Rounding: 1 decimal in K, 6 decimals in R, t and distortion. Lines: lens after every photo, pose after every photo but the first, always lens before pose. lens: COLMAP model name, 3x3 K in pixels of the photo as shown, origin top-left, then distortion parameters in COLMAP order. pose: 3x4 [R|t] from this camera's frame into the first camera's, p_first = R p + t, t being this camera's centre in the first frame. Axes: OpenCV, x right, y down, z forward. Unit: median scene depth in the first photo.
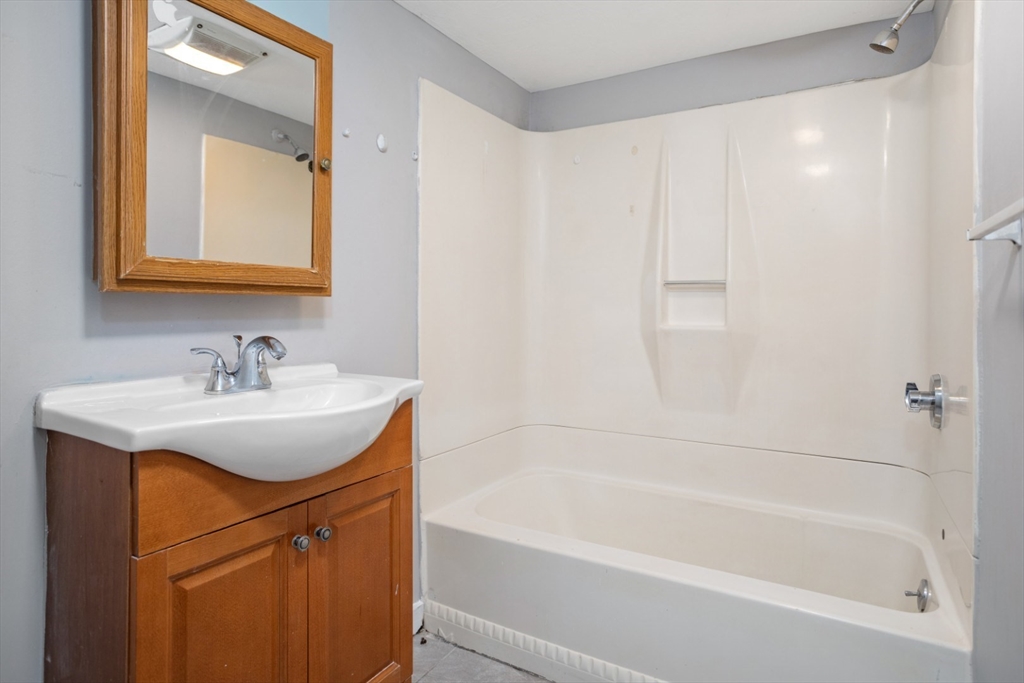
lens RADIAL K [[557.5, 0, 516.0], [0, 557.5, 314.7], [0, 0, 1]] dist [-0.033714, 0.022292]
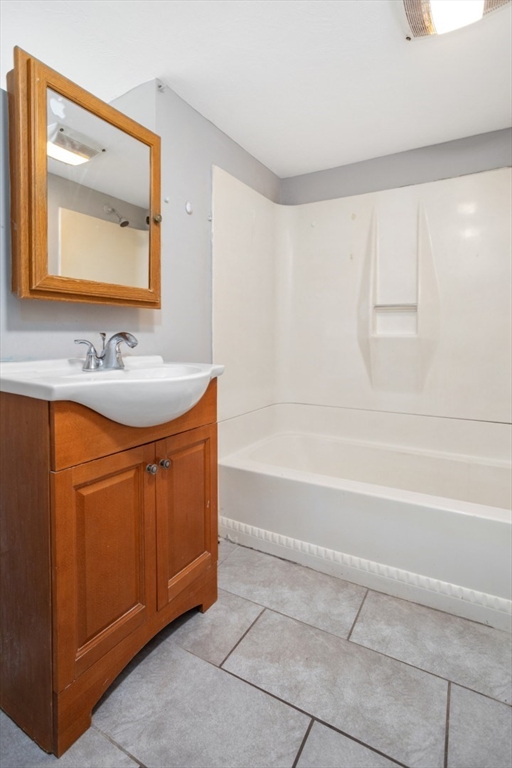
lens RADIAL K [[375.5, 0, 253.8], [0, 375.5, 349.5], [0, 0, 1]] dist [-0.044700, 0.025799]
pose [[0.999999, -0.001393, -0.000923, -0.091623], [0.001417, 0.999626, 0.027320, 0.051635], [0.000885, -0.027321, 0.999626, 0.002832]]
